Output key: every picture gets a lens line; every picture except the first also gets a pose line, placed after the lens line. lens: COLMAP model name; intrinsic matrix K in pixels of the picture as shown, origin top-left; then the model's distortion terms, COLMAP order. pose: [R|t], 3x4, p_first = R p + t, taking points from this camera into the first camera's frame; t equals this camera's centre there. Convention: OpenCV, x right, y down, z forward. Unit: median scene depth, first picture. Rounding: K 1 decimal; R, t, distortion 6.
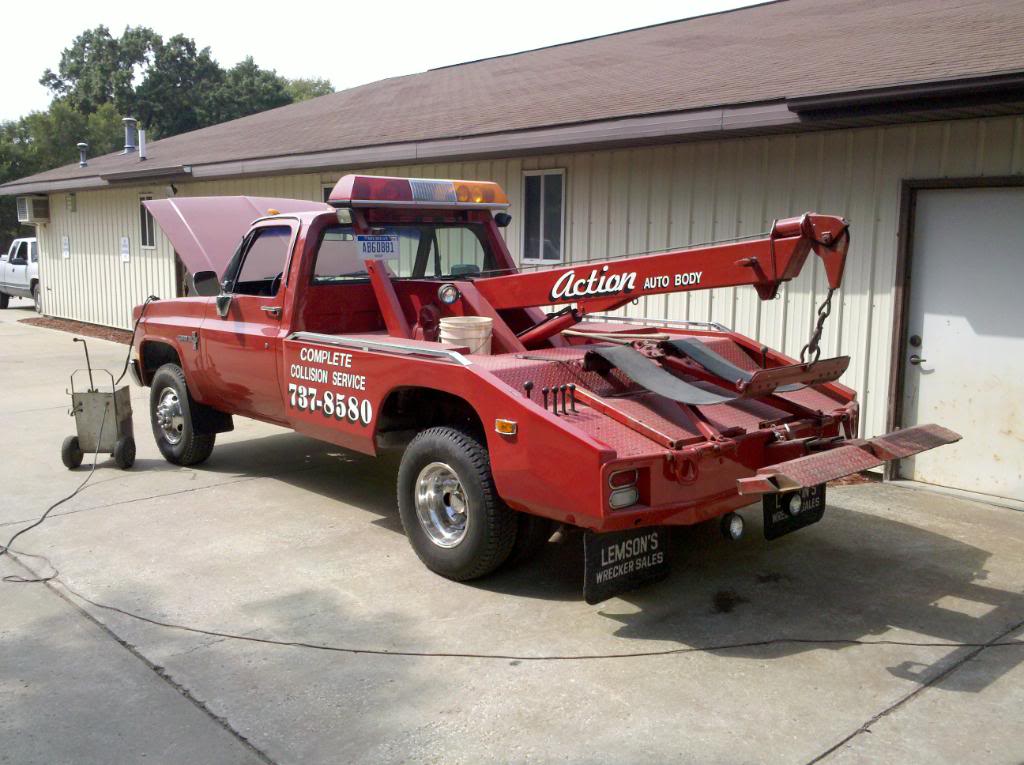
lens RADIAL K [[953.8, 0, 512.9], [0, 953.8, 379.4], [0, 0, 1]] dist [0.037689, 0.000000]
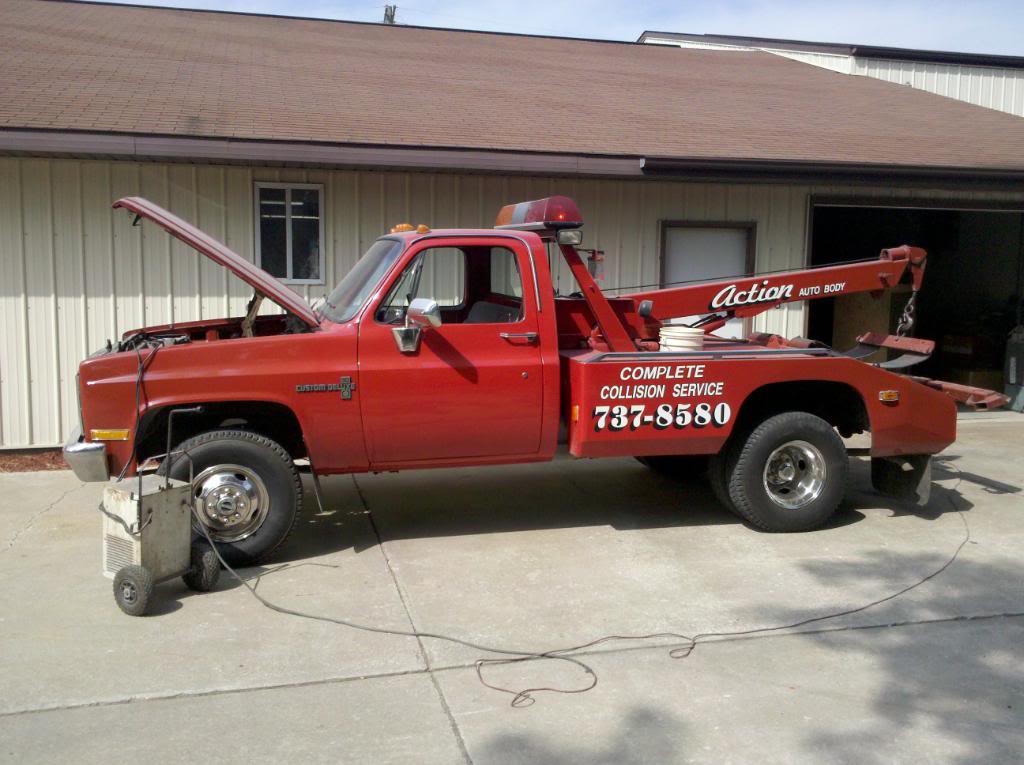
lens RADIAL K [[953.8, 0, 512.5], [0, 953.8, 383.8], [0, 0, 1]] dist [0.037689, 0.000000]
pose [[0.490862, -0.110888, 0.864152, -1.206595], [0.120039, 0.991016, 0.058982, -0.094051], [-0.862928, 0.074780, 0.499763, 0.625906]]
